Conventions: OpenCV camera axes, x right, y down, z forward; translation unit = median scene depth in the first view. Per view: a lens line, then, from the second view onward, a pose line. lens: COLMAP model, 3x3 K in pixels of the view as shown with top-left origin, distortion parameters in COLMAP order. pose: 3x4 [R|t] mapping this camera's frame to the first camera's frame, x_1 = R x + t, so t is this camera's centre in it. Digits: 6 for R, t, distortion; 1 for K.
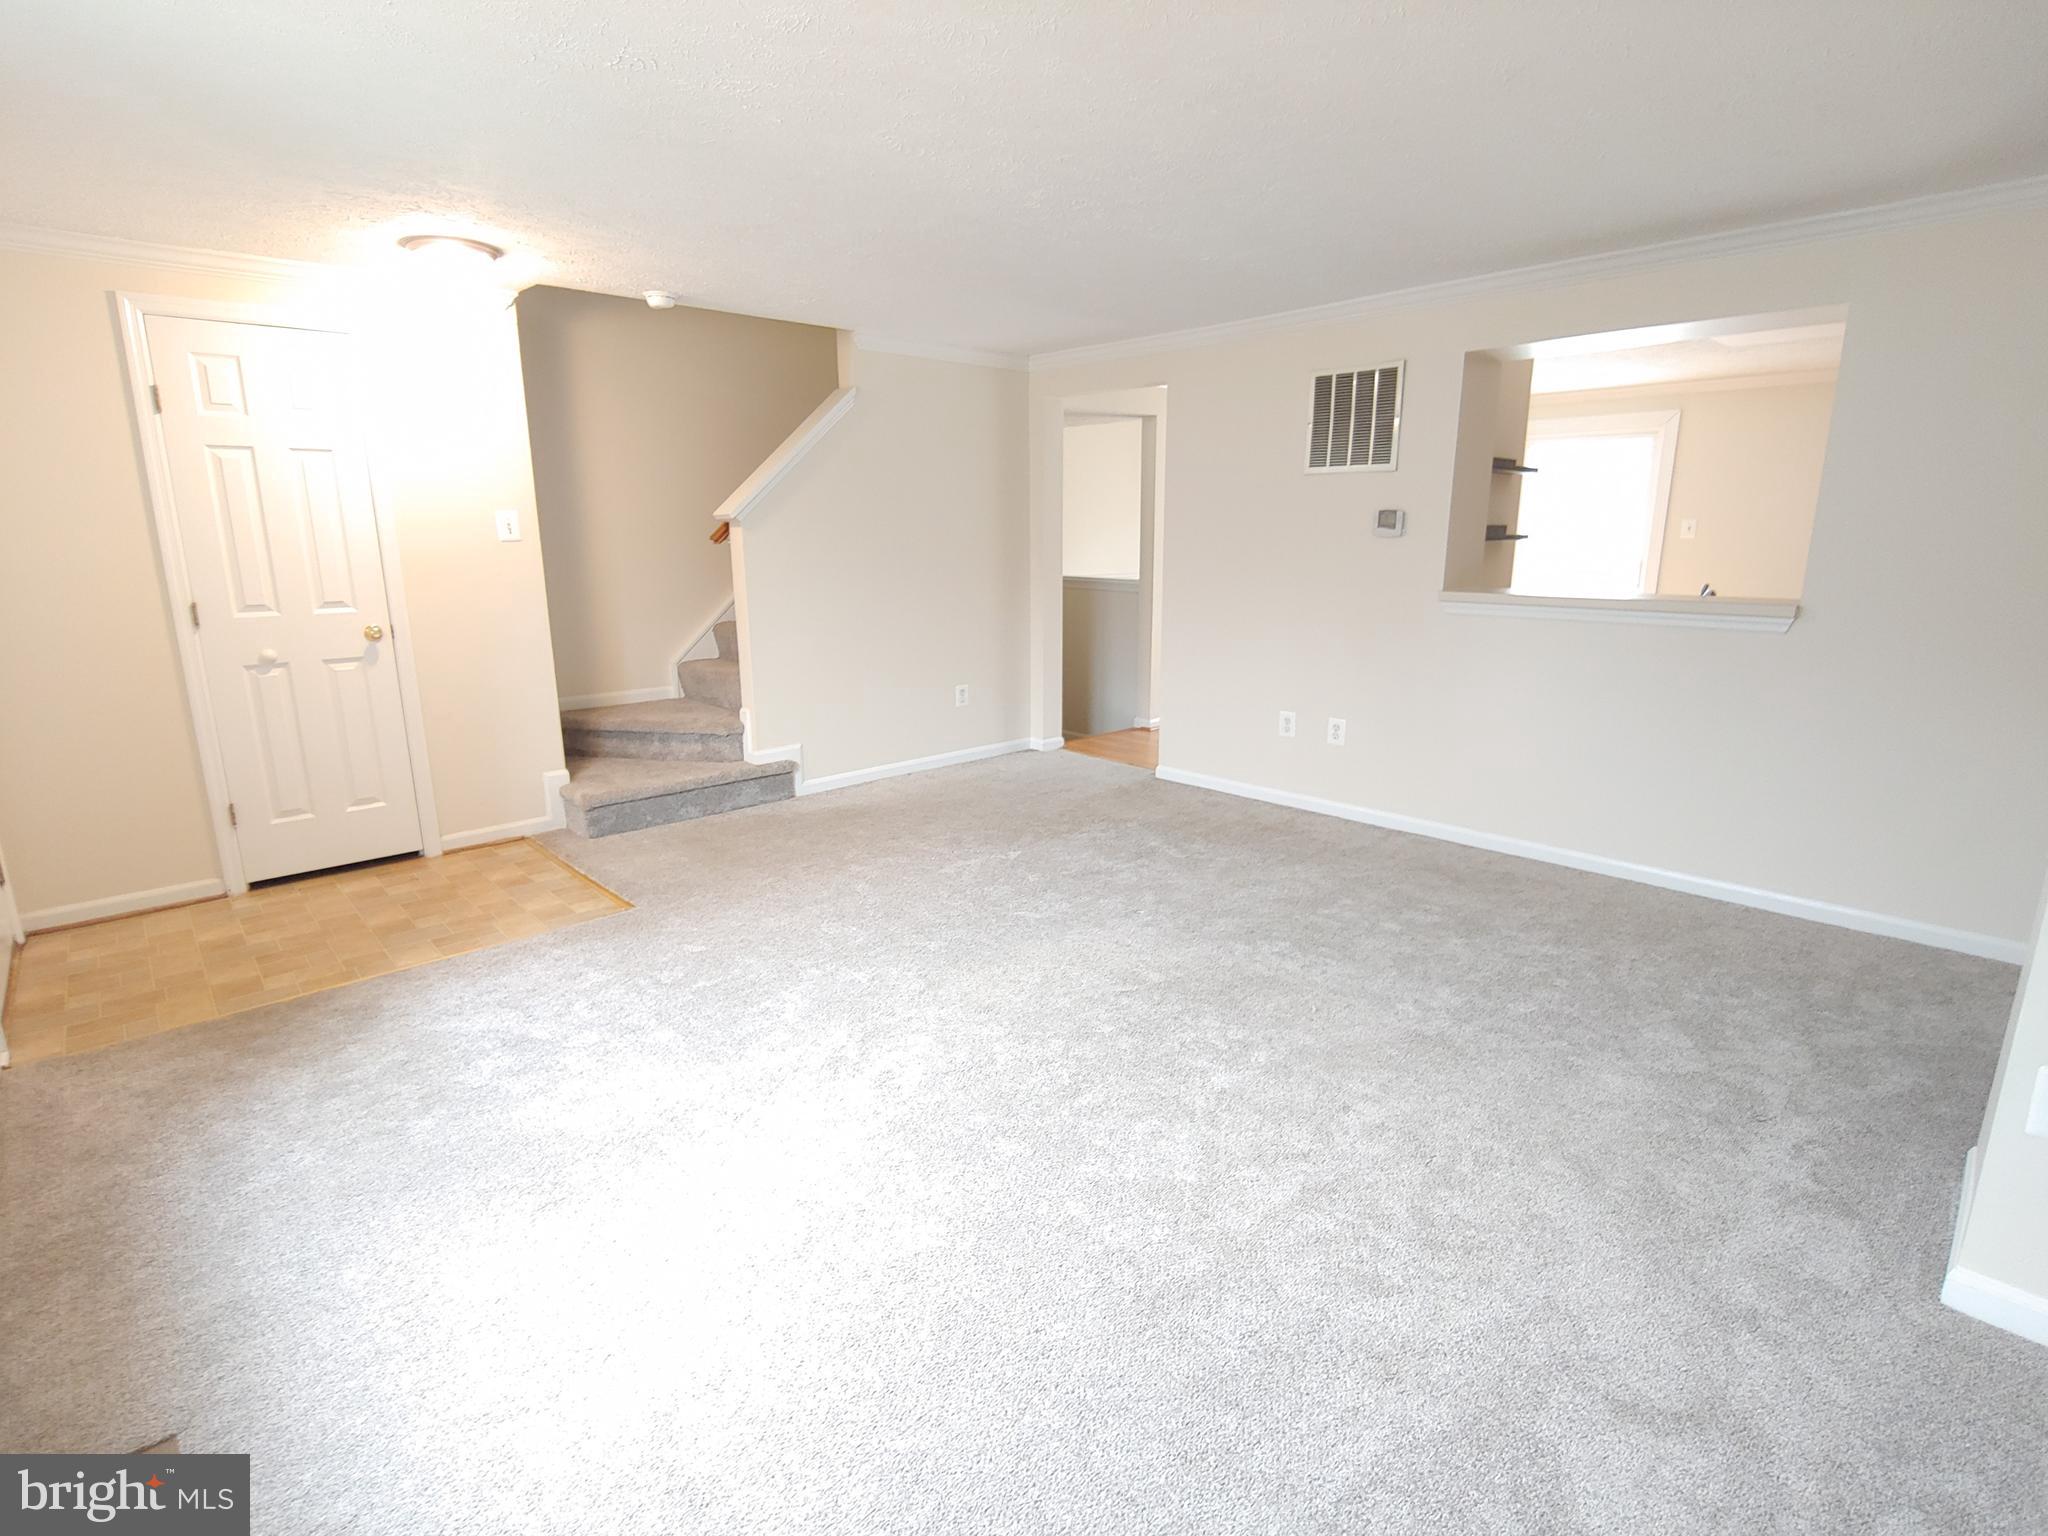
lens RADIAL K [[1032.2, 0, 1024.0], [0, 1032.2, 768.0], [0, 0, 1]] dist [0.020468, -0.000263]
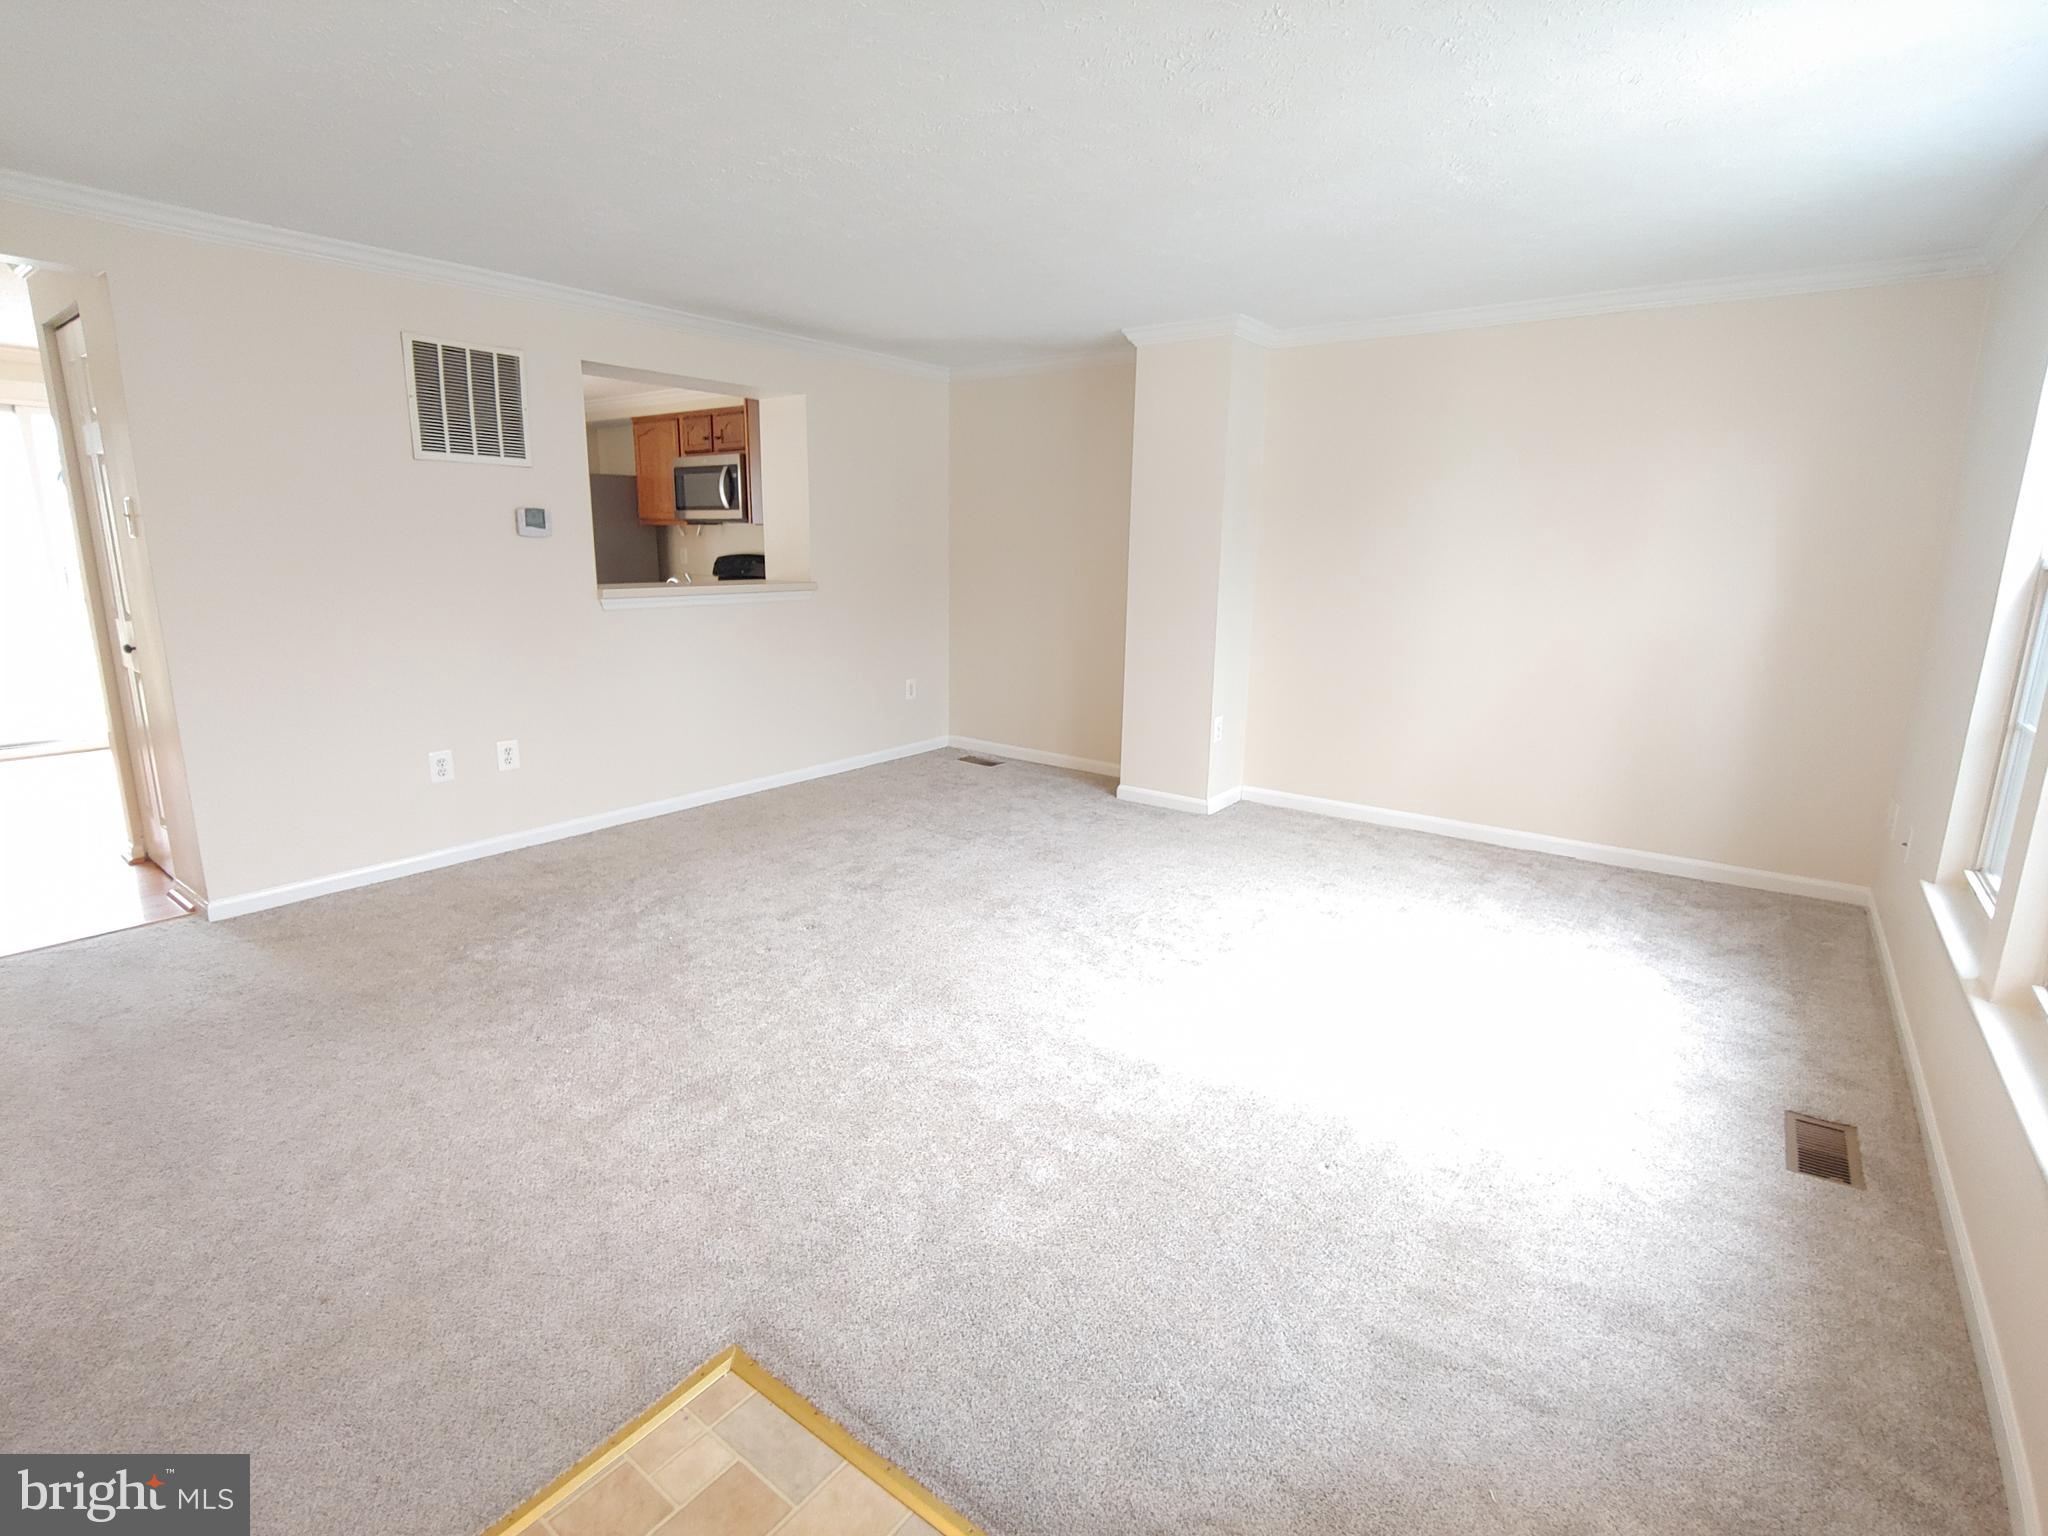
lens RADIAL K [[995.0, 0, 1024.0], [0, 995.0, 768.0], [0, 0, 1]] dist [-0.004082, -0.000387]
pose [[-0.178918, -0.216180, 0.959820, -0.664069], [0.213421, 0.943805, 0.252356, -0.162125], [-0.960437, 0.249997, -0.122726, 0.757730]]
